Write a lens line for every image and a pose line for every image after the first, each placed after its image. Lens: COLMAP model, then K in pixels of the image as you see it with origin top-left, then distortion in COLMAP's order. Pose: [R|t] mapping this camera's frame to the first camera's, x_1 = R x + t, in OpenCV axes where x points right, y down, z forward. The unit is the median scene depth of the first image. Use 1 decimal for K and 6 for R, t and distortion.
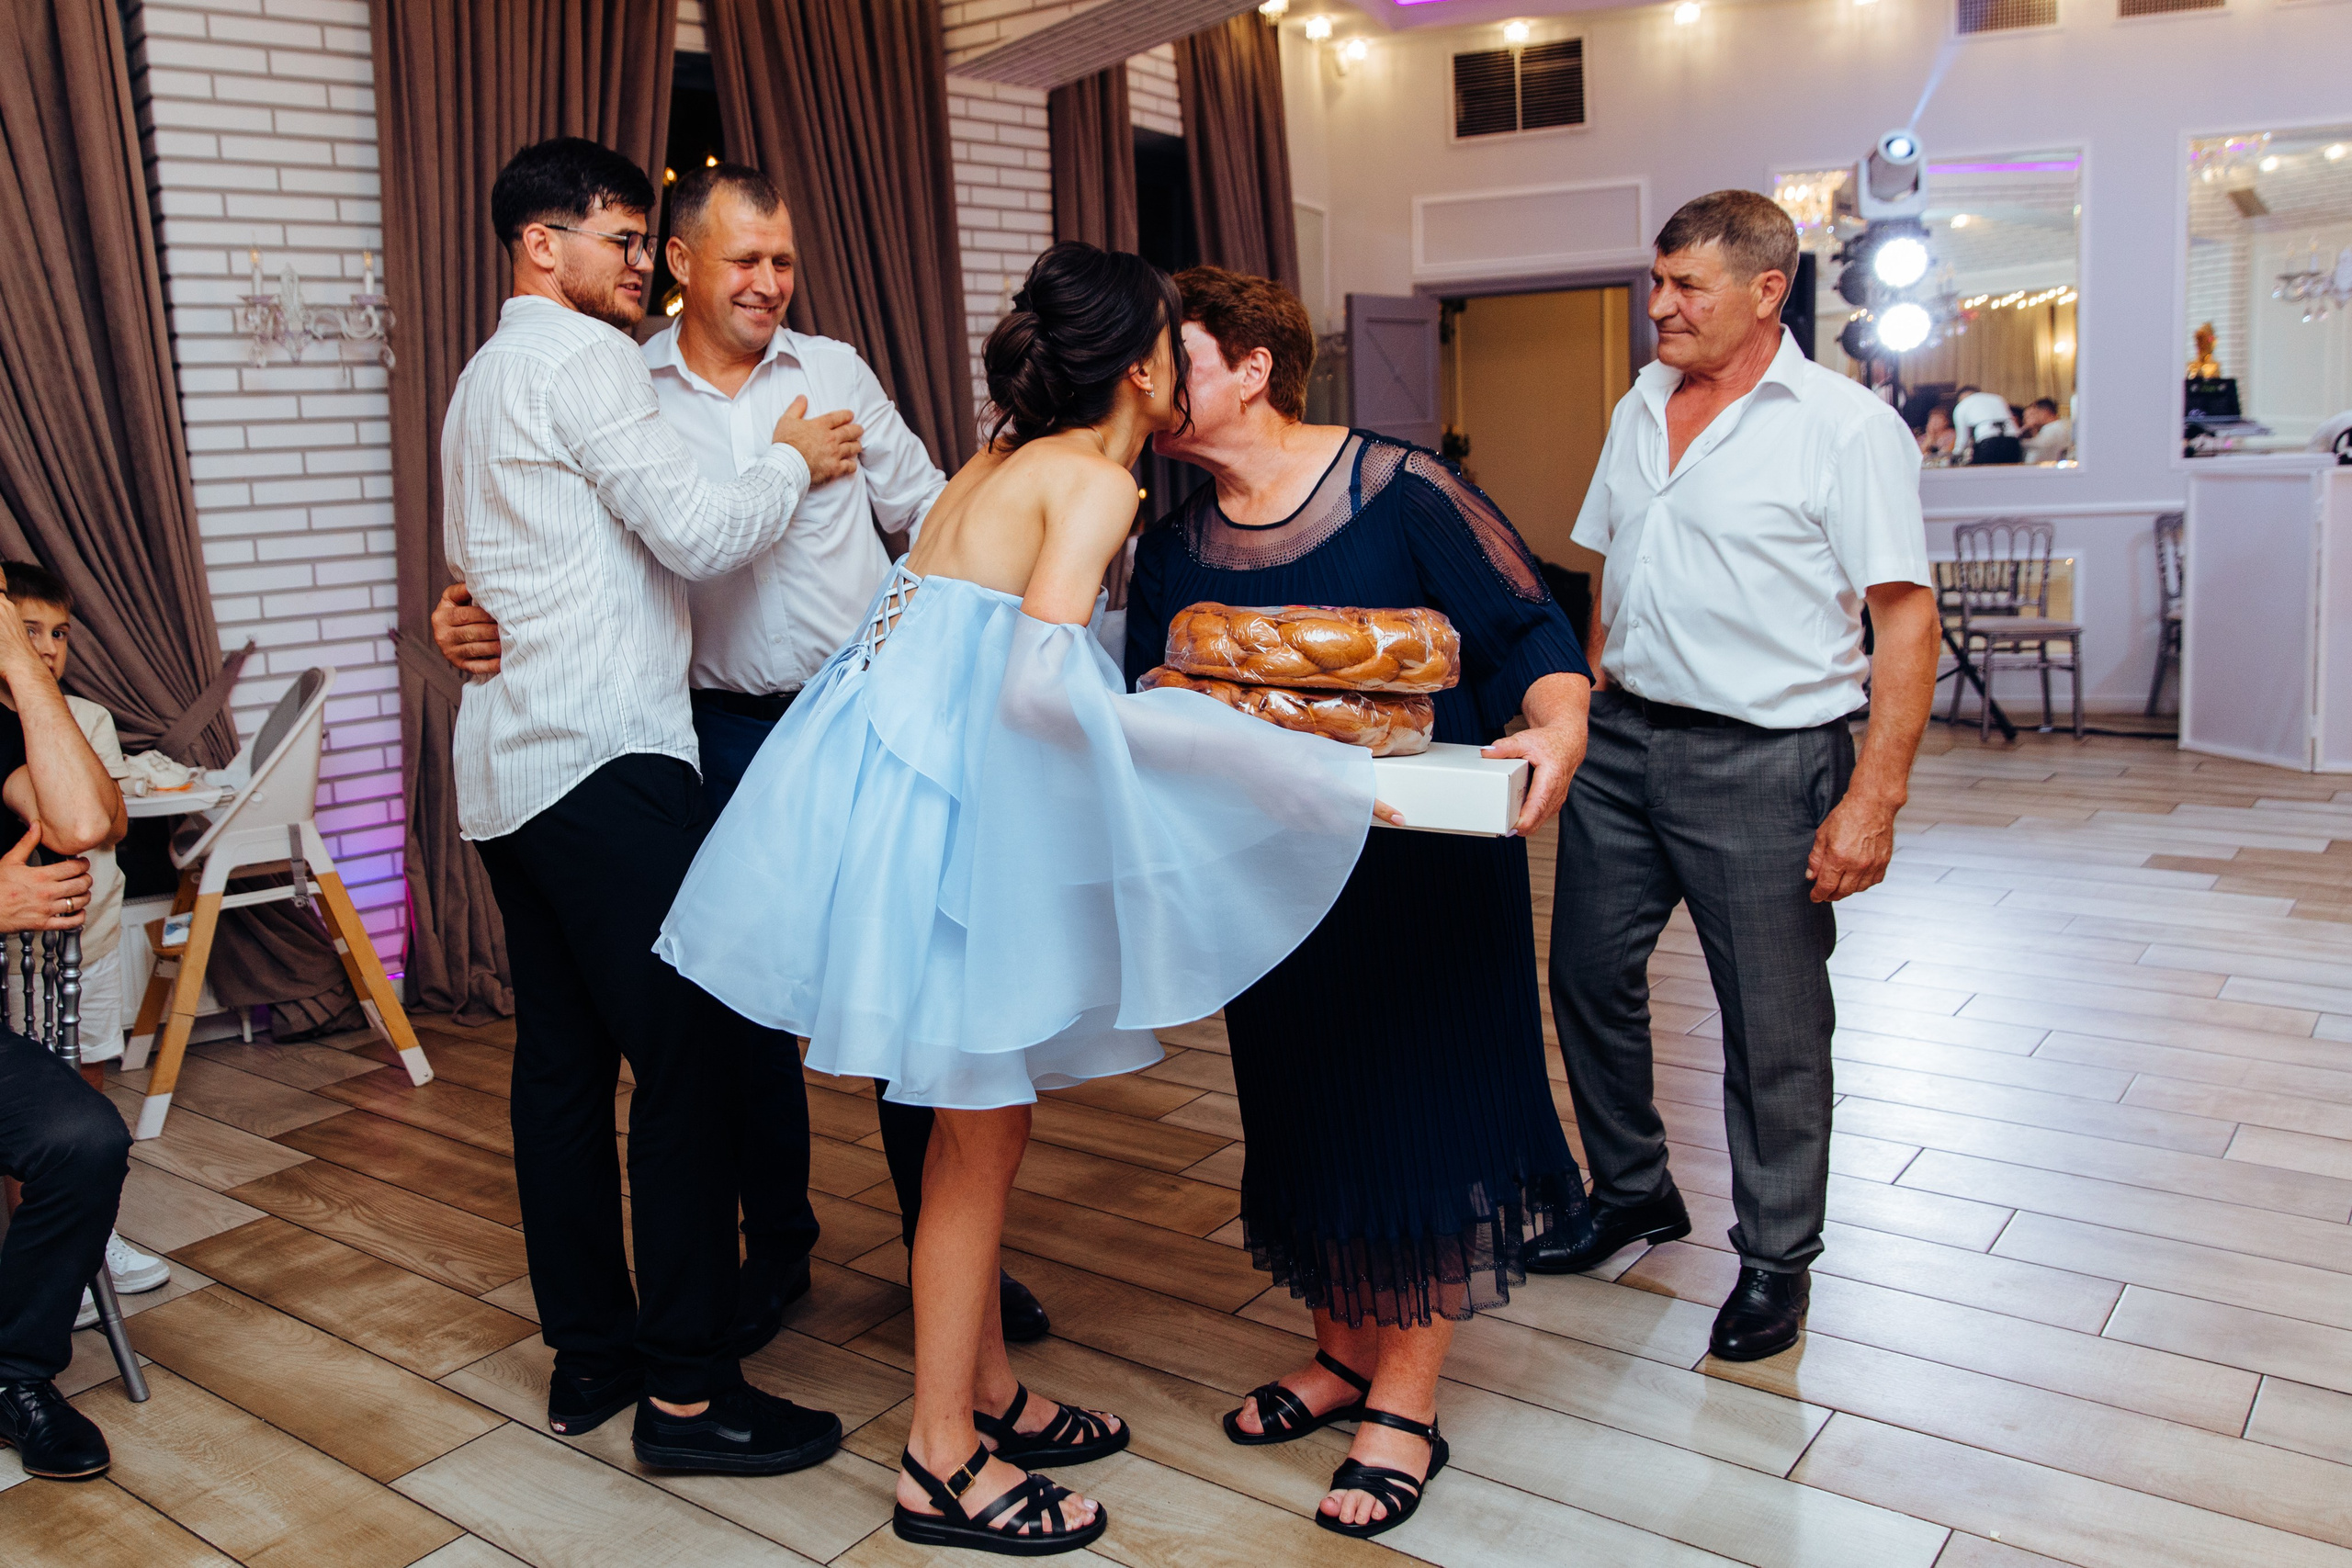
lens RADIAL K [[1926.4, 0, 944.5], [0, 1926.4, 667.5], [0, 0, 1]] dist [0.005335, -0.003258]
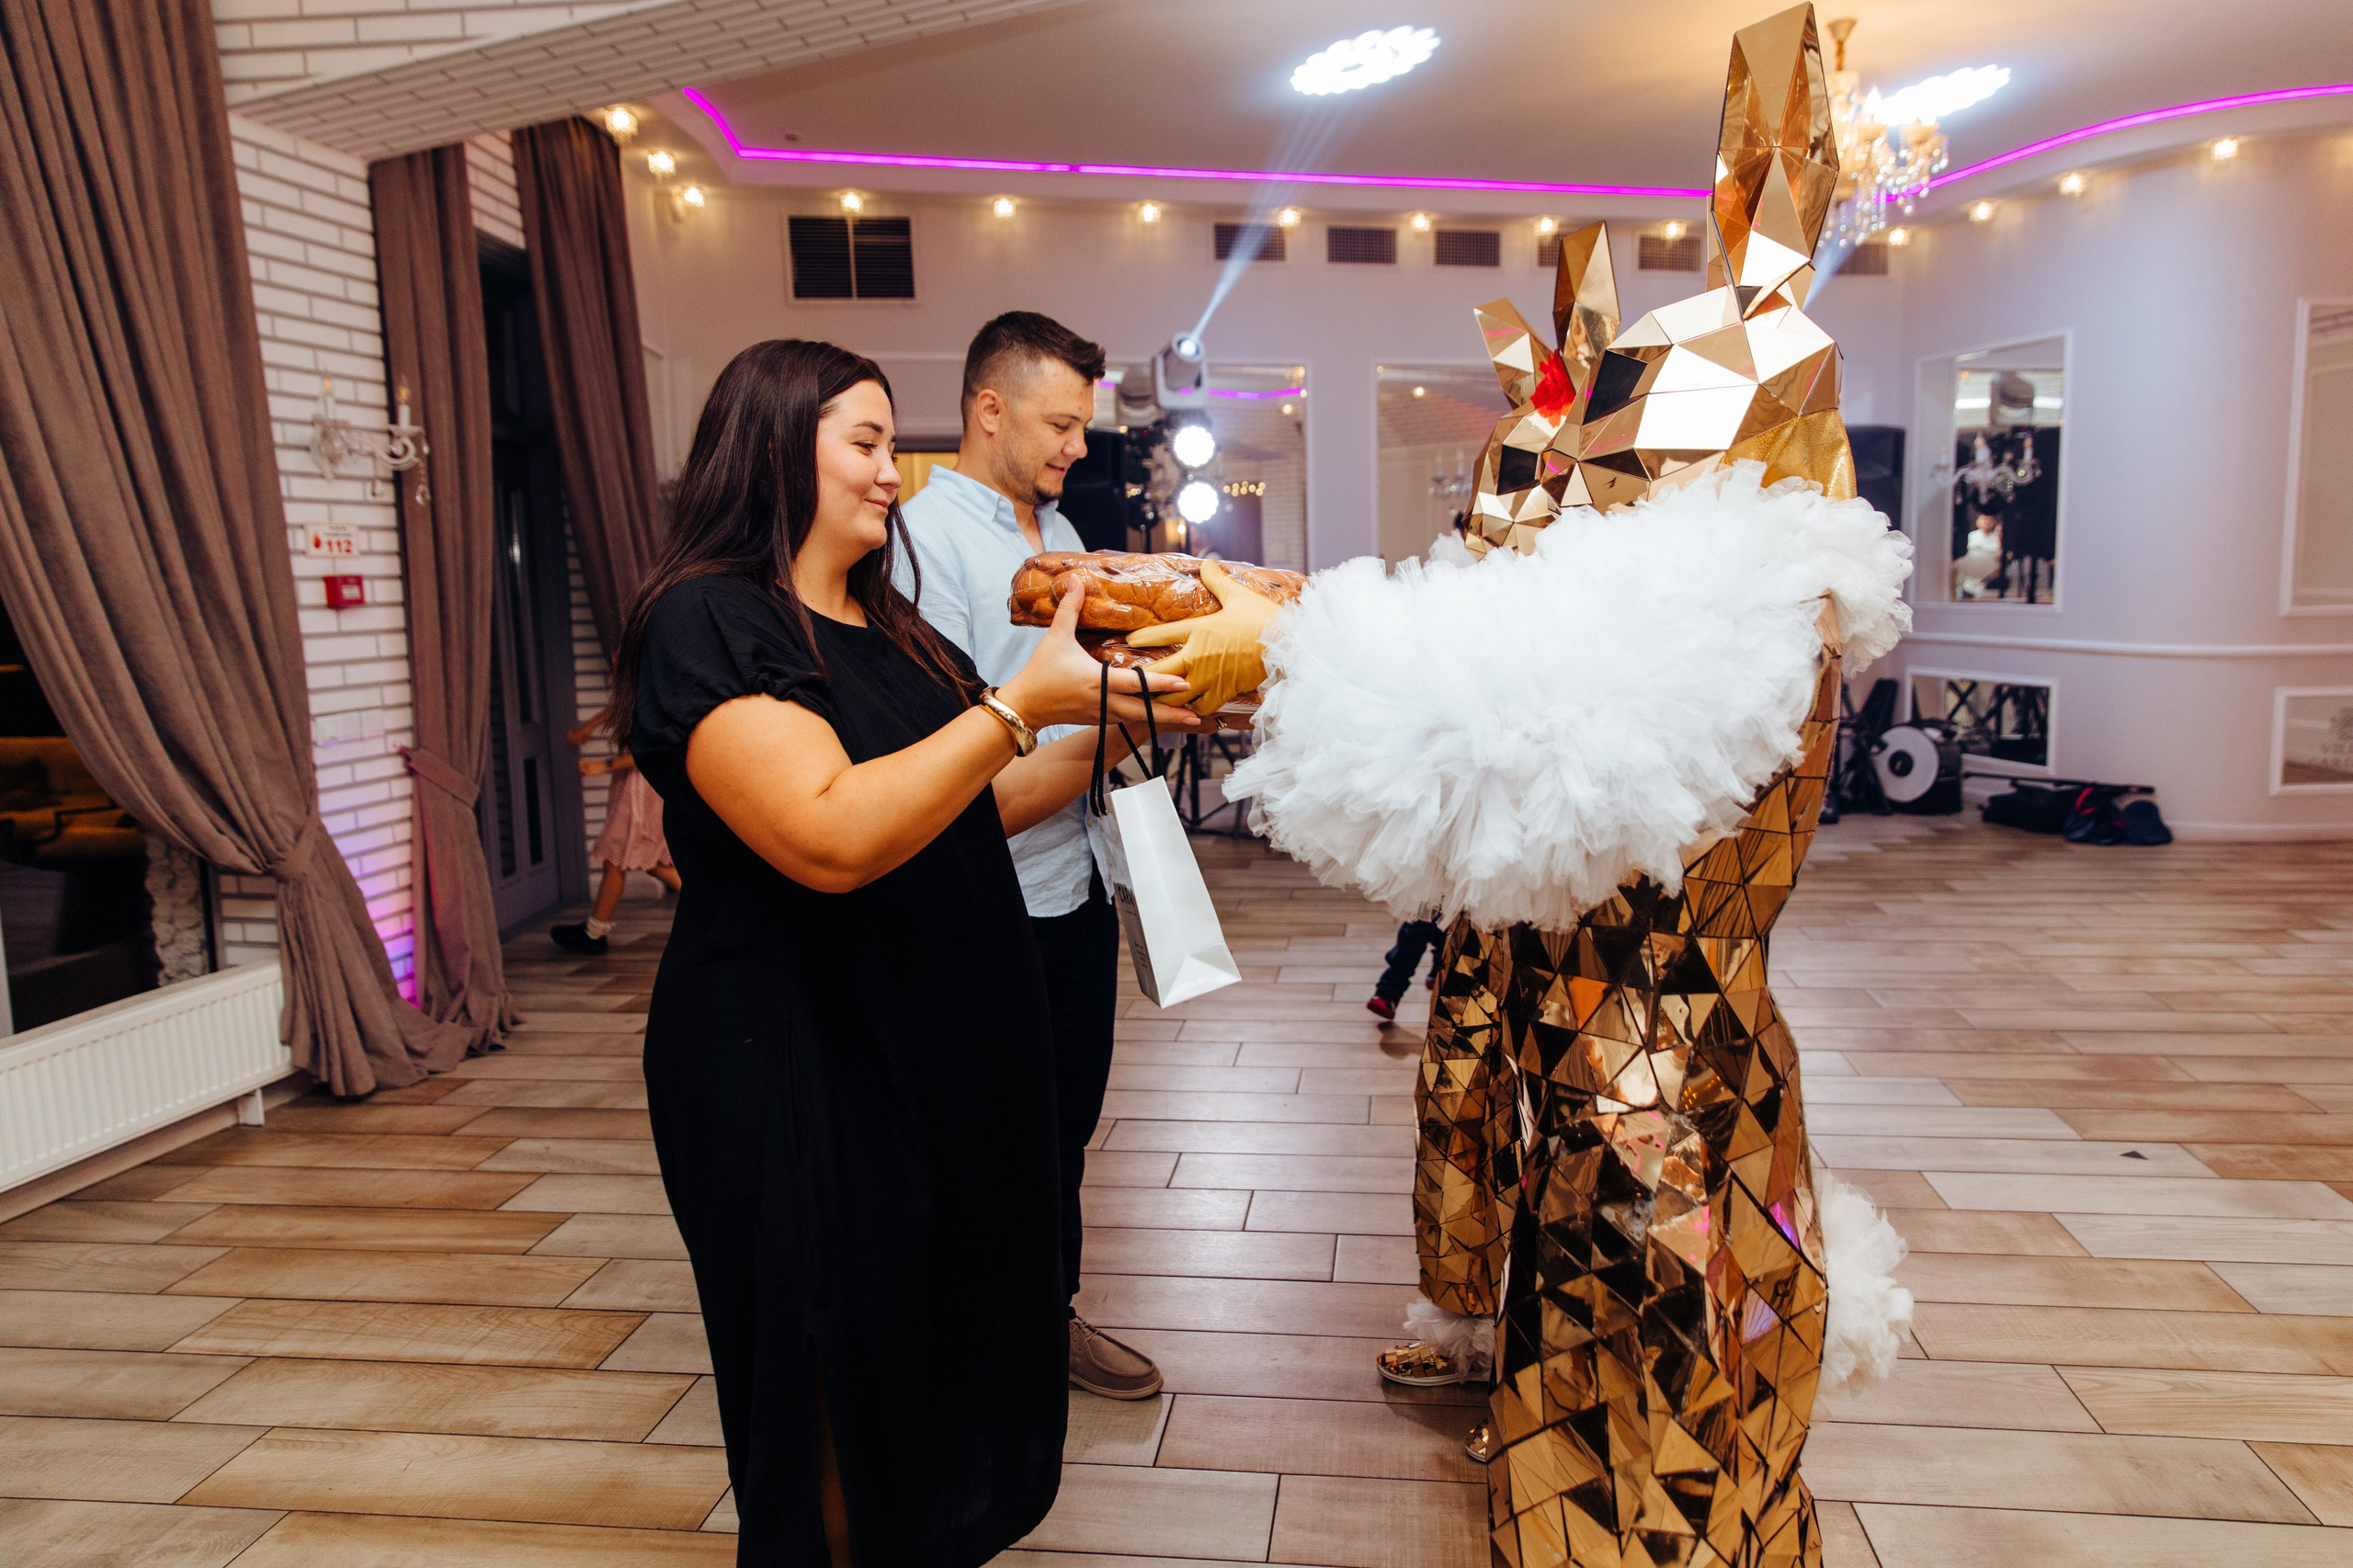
lens RADIAL K [[1580.3, 0, 1222.9], [0, 1580.3, 755.0], [0, 0, 1]] dist [0.005356, 0.001561]
pose [[0.833837, -0.036040, 0.550833, -0.023961], [0.043902, 0.999035, -0.001092, -0.025142], [-0.550262, 0.025094, 0.834615, 0.225297]]
